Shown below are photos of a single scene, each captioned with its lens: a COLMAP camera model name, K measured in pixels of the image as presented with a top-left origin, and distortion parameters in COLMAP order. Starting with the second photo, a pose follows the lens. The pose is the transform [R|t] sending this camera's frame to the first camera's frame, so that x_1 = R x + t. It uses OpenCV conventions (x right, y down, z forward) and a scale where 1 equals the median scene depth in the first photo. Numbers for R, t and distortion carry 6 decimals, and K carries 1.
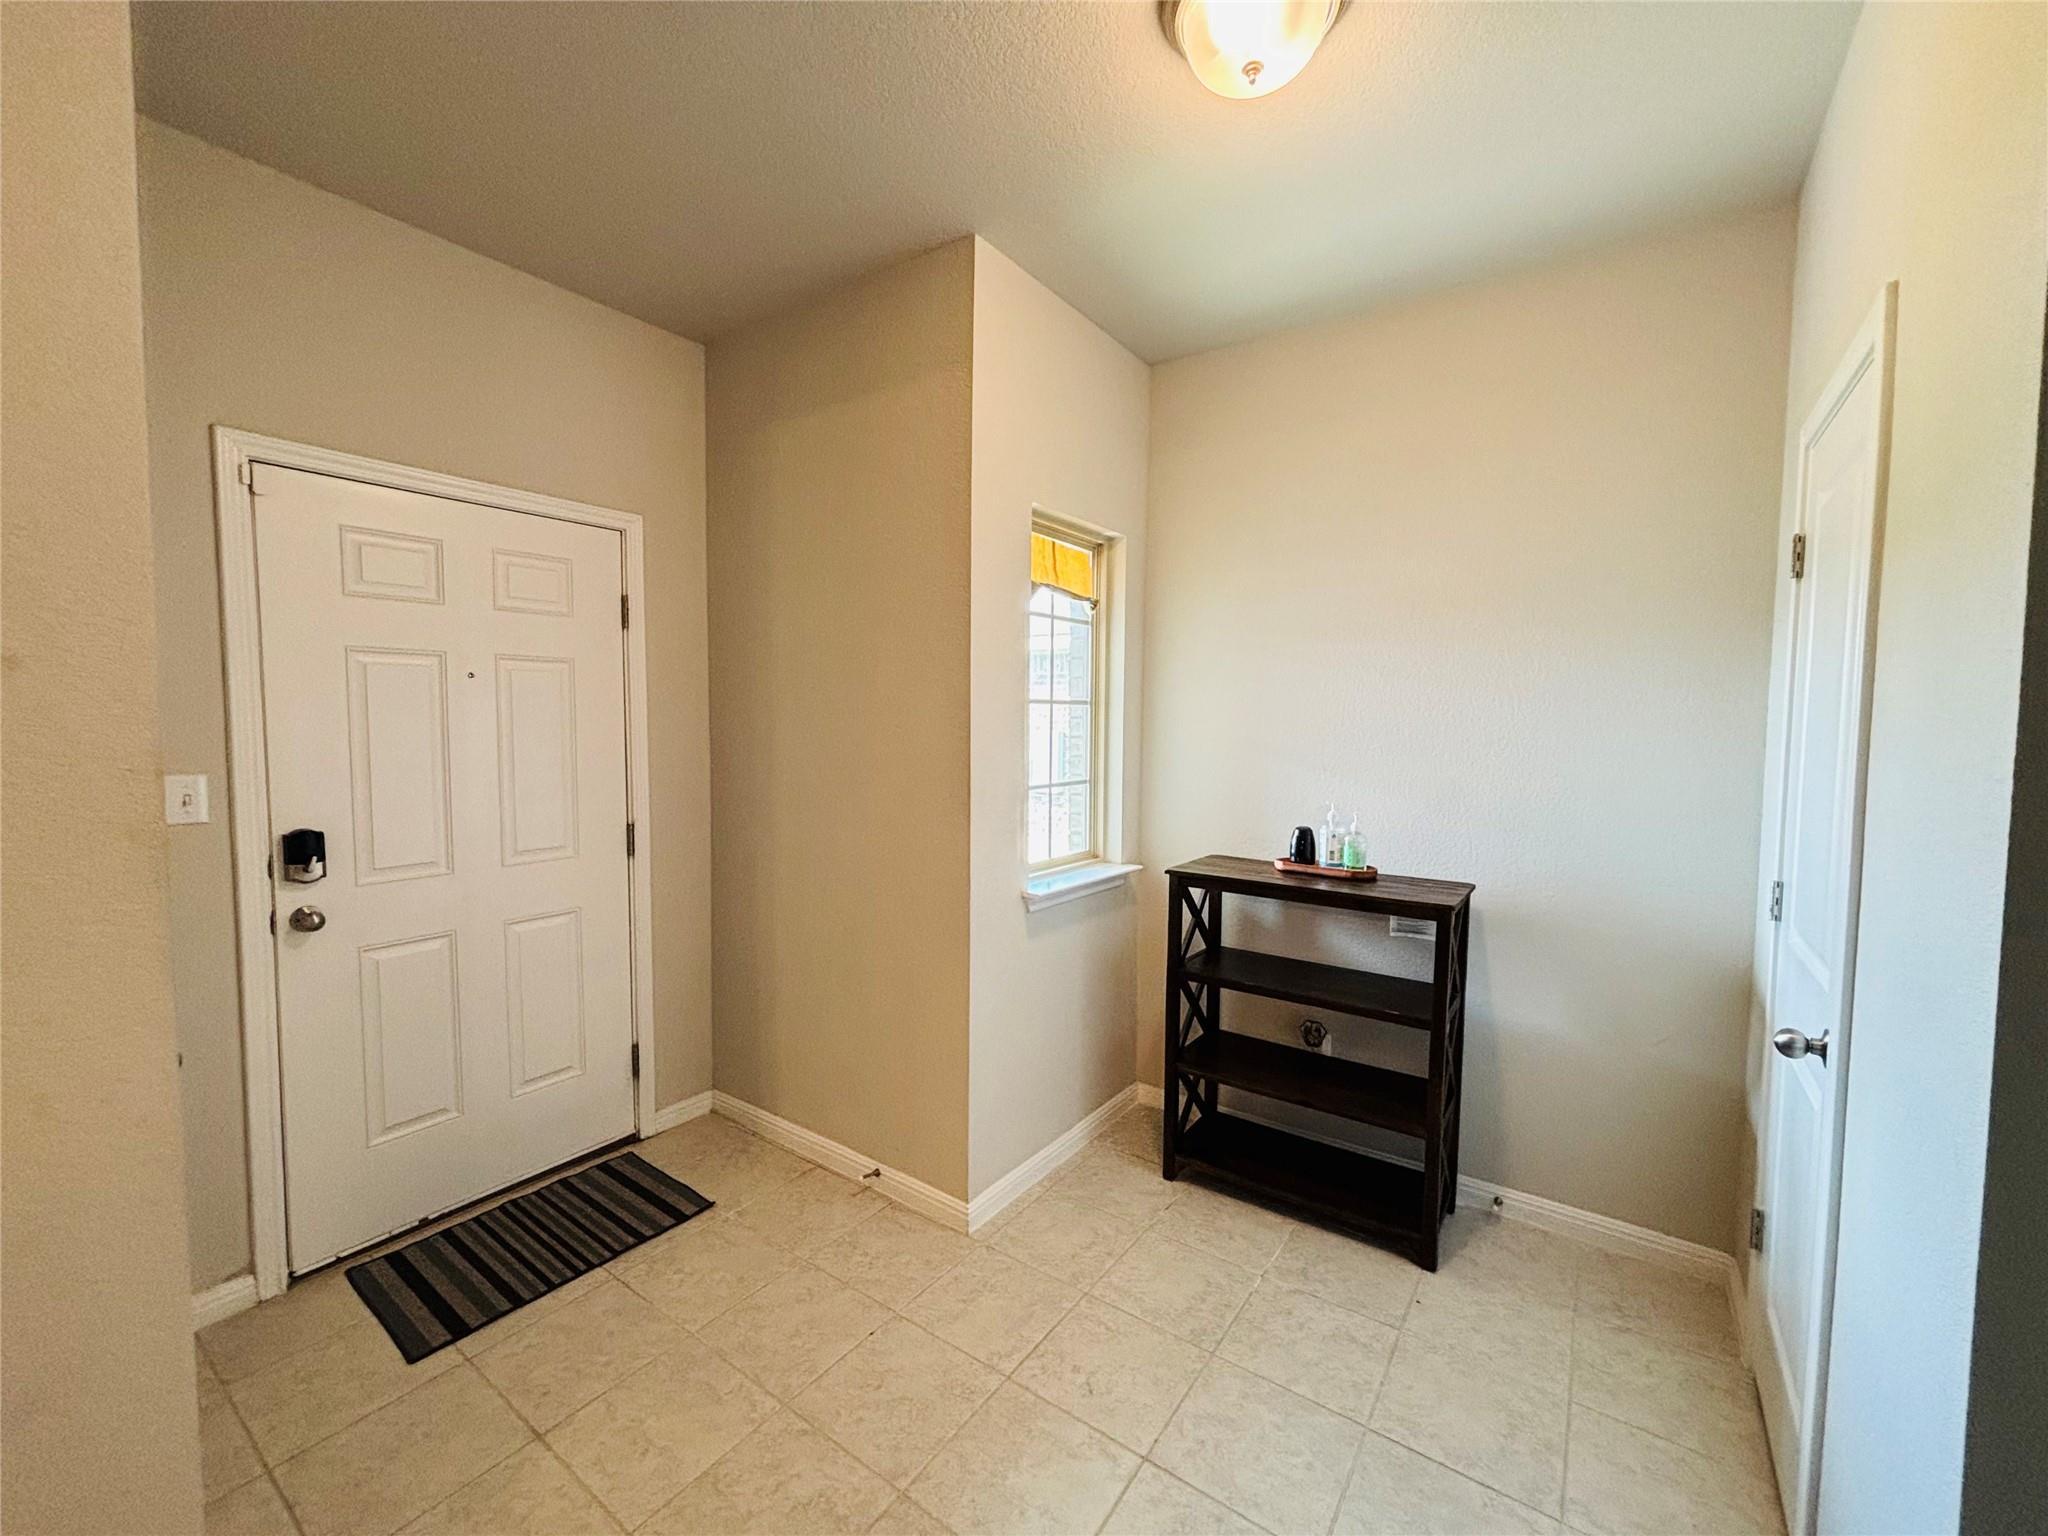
lens RADIAL K [[824.1, 0, 1026.3], [0, 824.1, 763.7], [0, 0, 1]] dist [-0.002396, 0.000424]
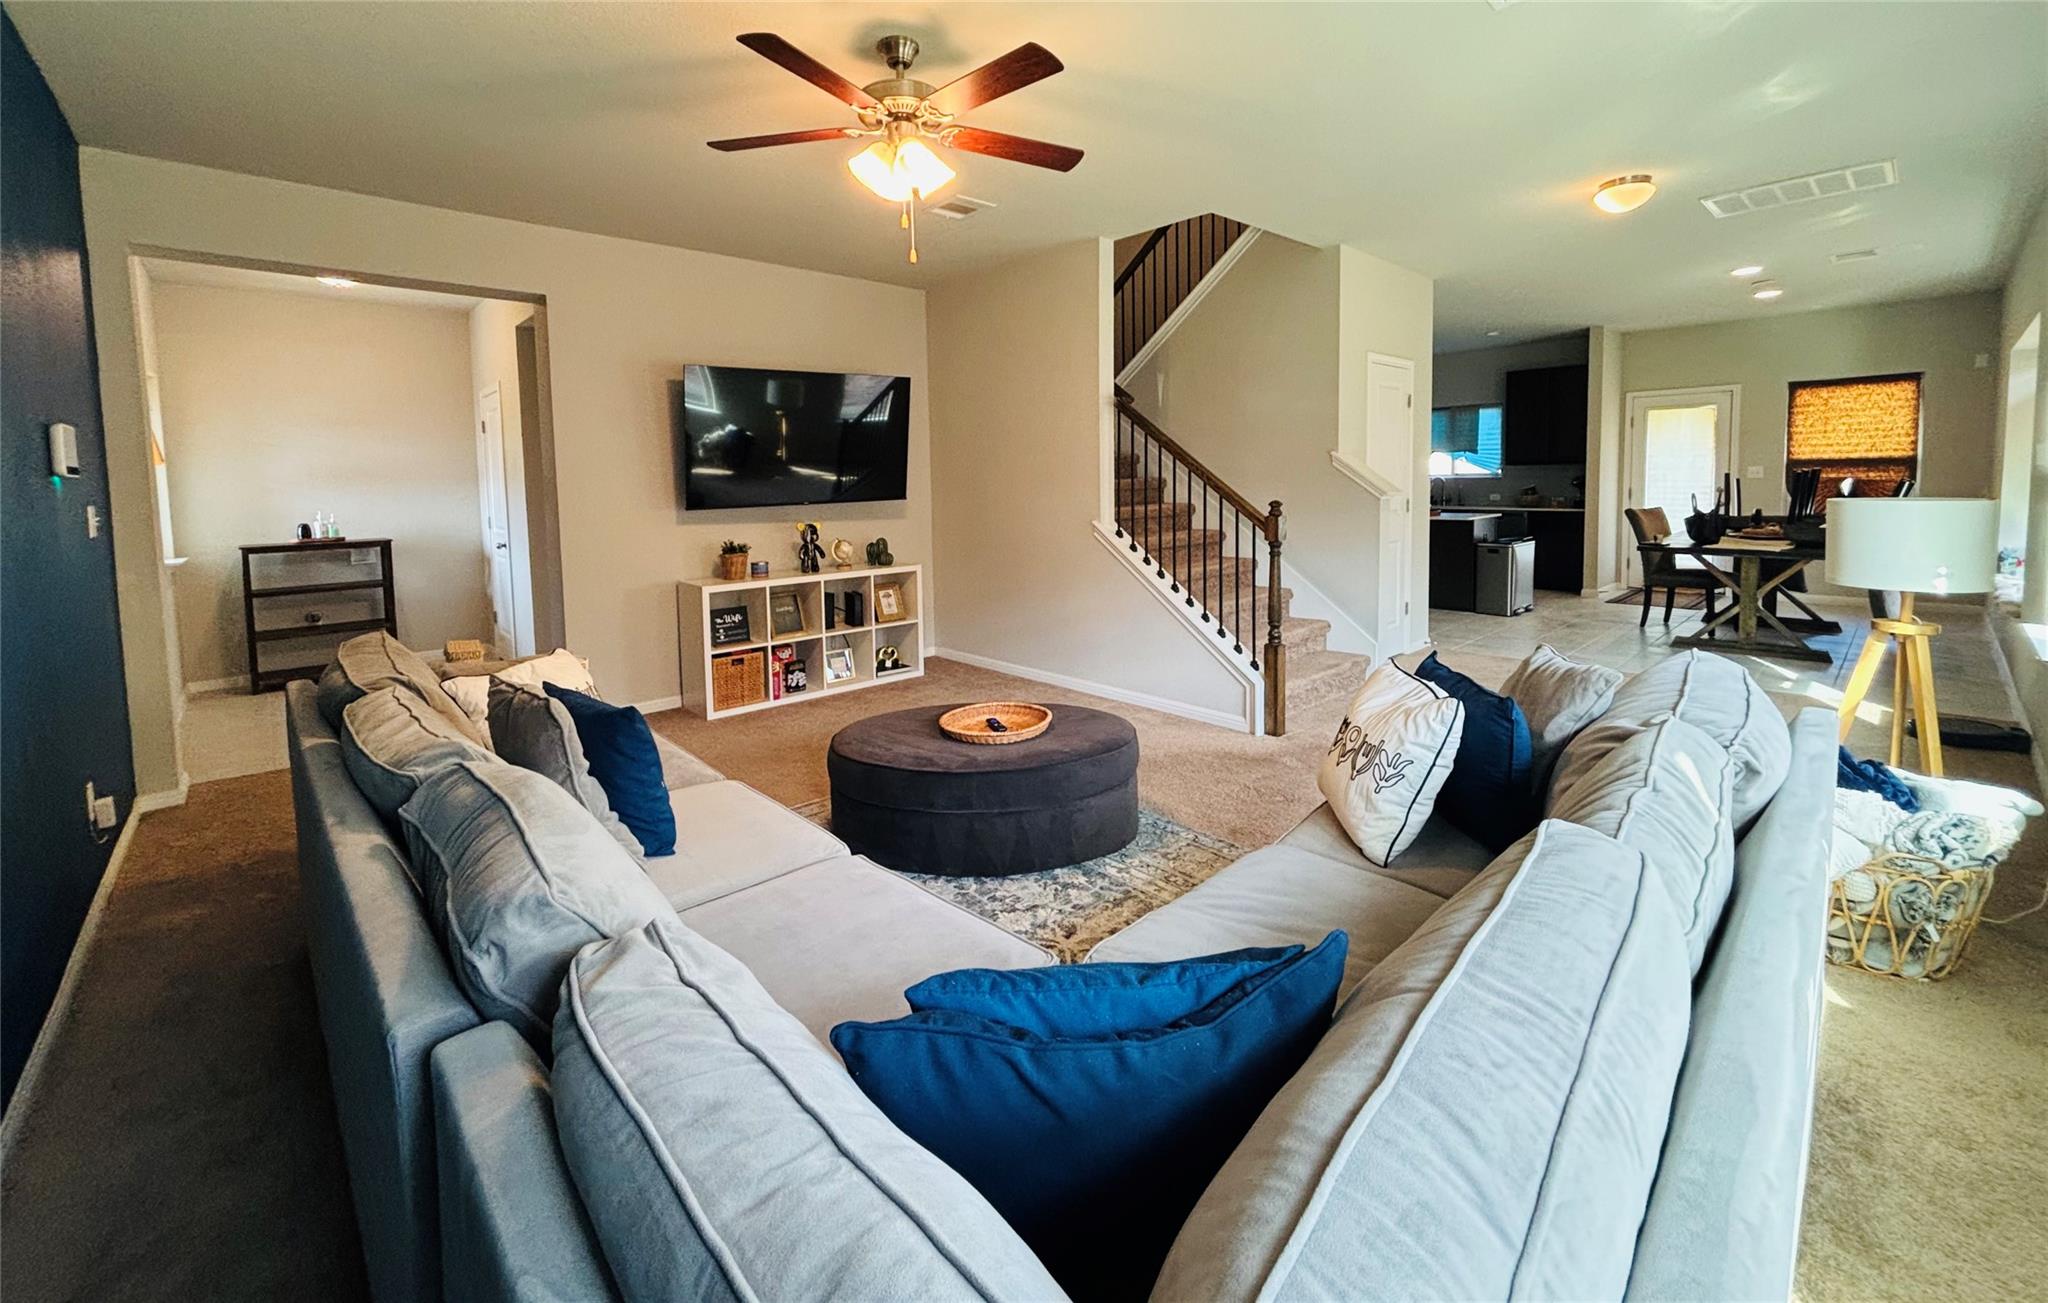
lens RADIAL K [[823.2, 0, 1028.5], [0, 823.2, 526.0], [0, 0, 1]] dist [0.001880, 0.000315]
pose [[0.196997, -0.076443, 0.977419, -1.502991], [0.078443, 0.994988, 0.062007, 0.100859], [-0.977261, 0.064457, 0.202006, -1.425113]]
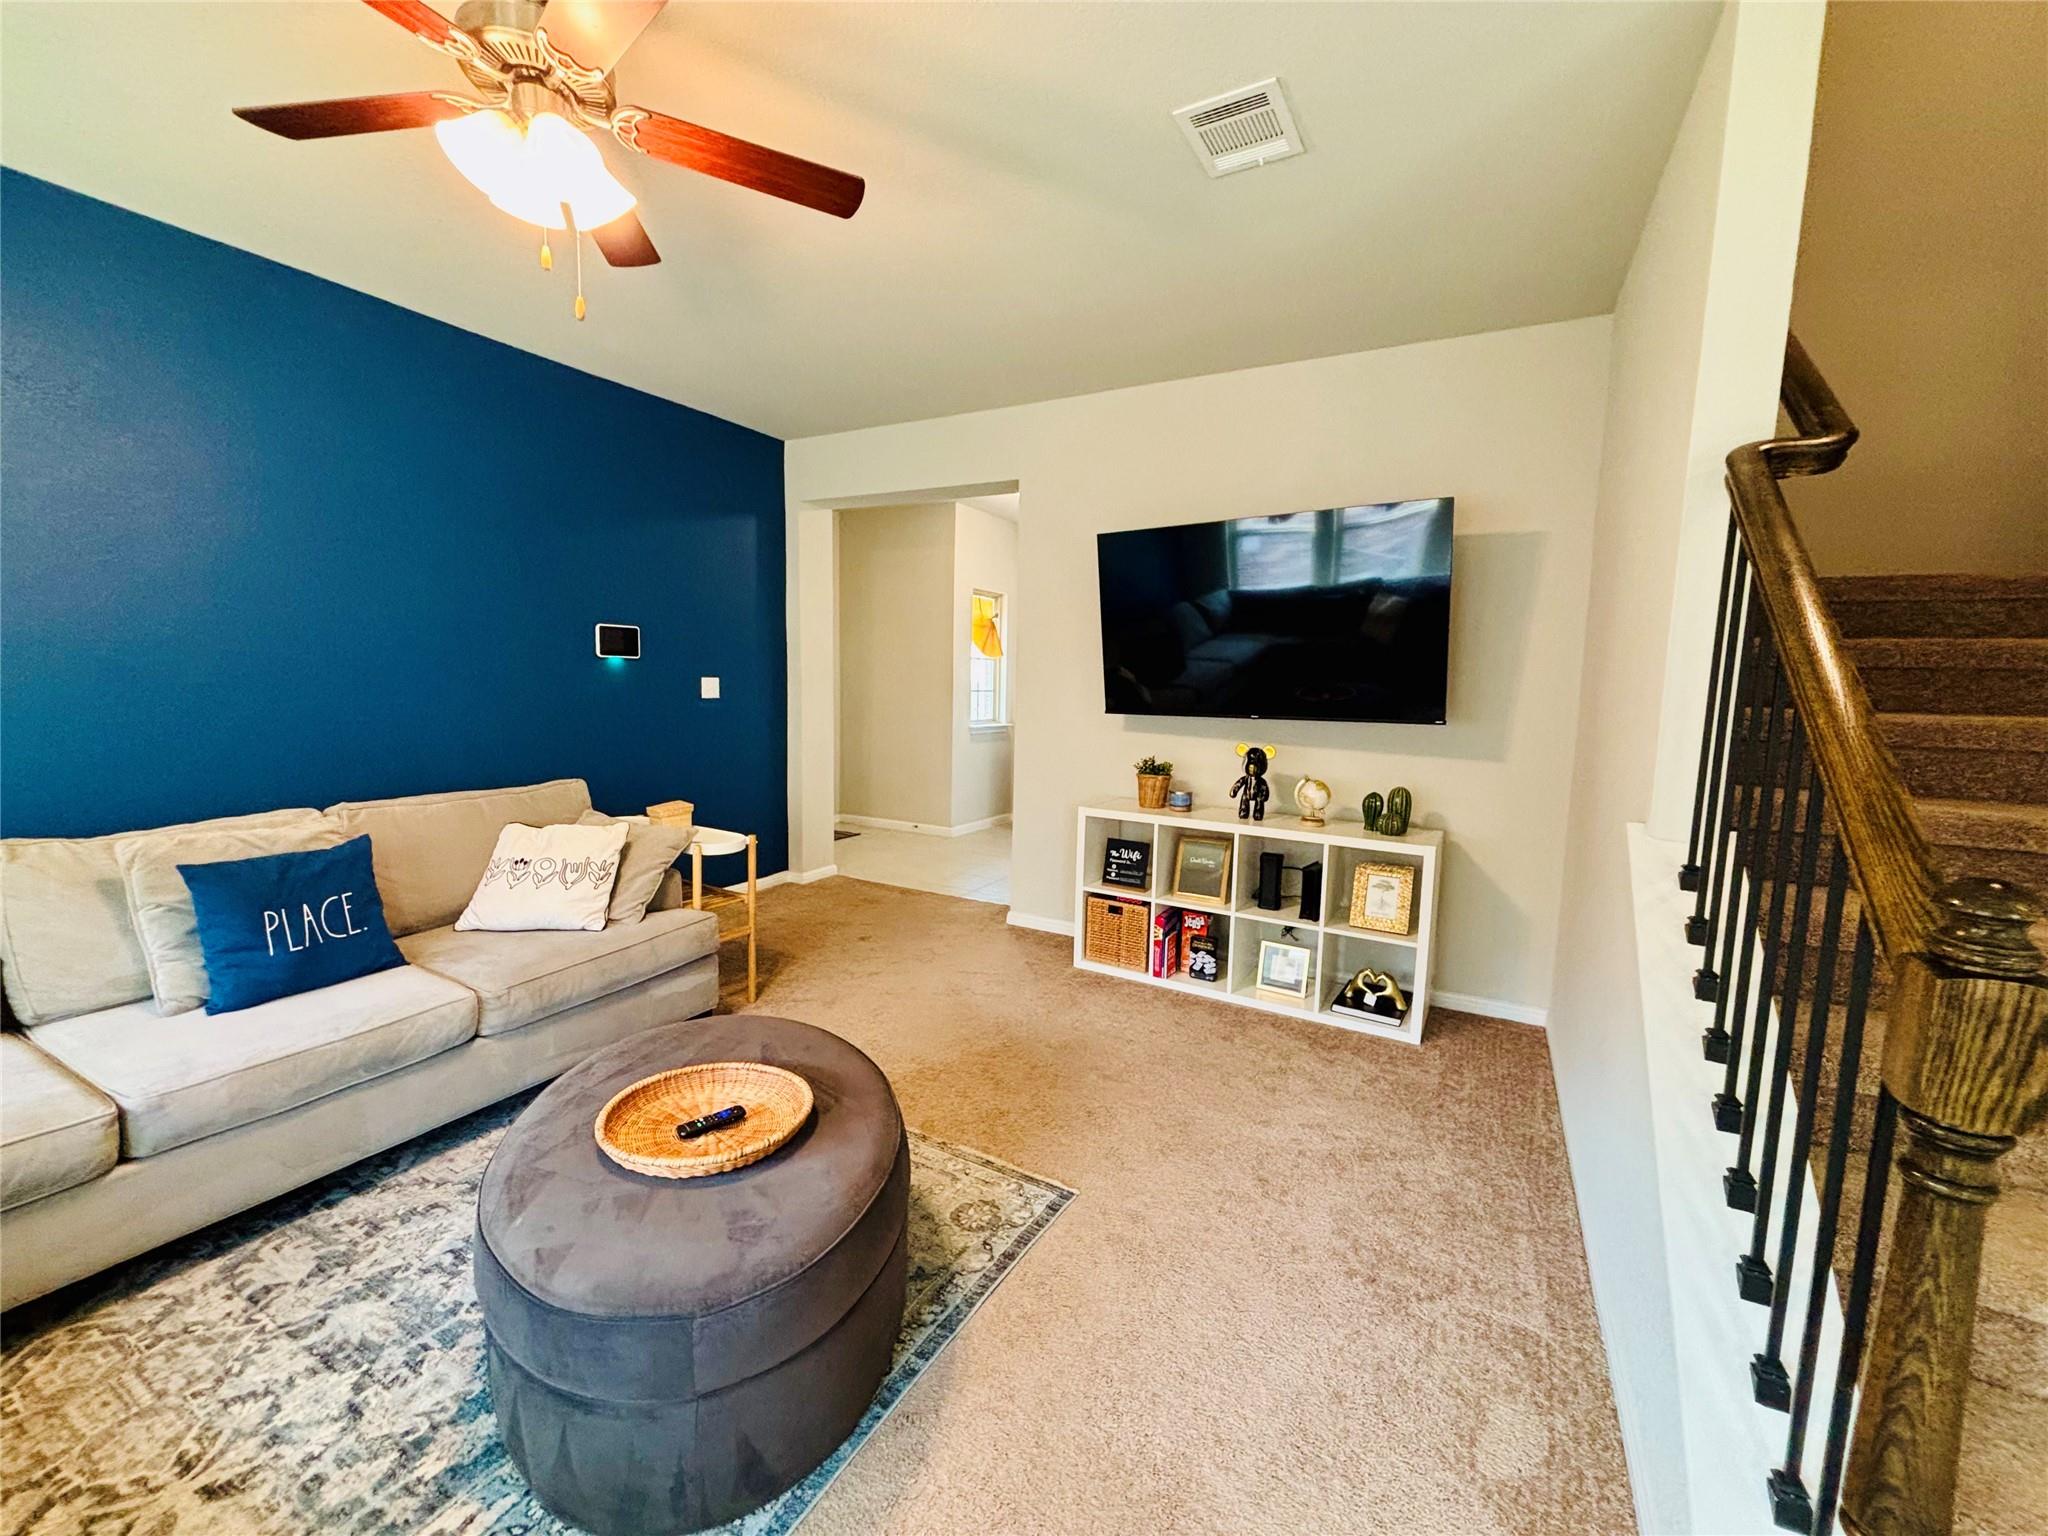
lens RADIAL K [[822.0, 0, 1024.0], [0, 822.0, 768.0], [0, 0, 1]] dist [-0.000399, 0.000038]
pose [[0.993115, -0.002506, 0.117121, -0.146750], [-0.004368, 0.998284, 0.058396, 0.134952], [-0.117066, -0.058506, 0.991399, -1.805124]]
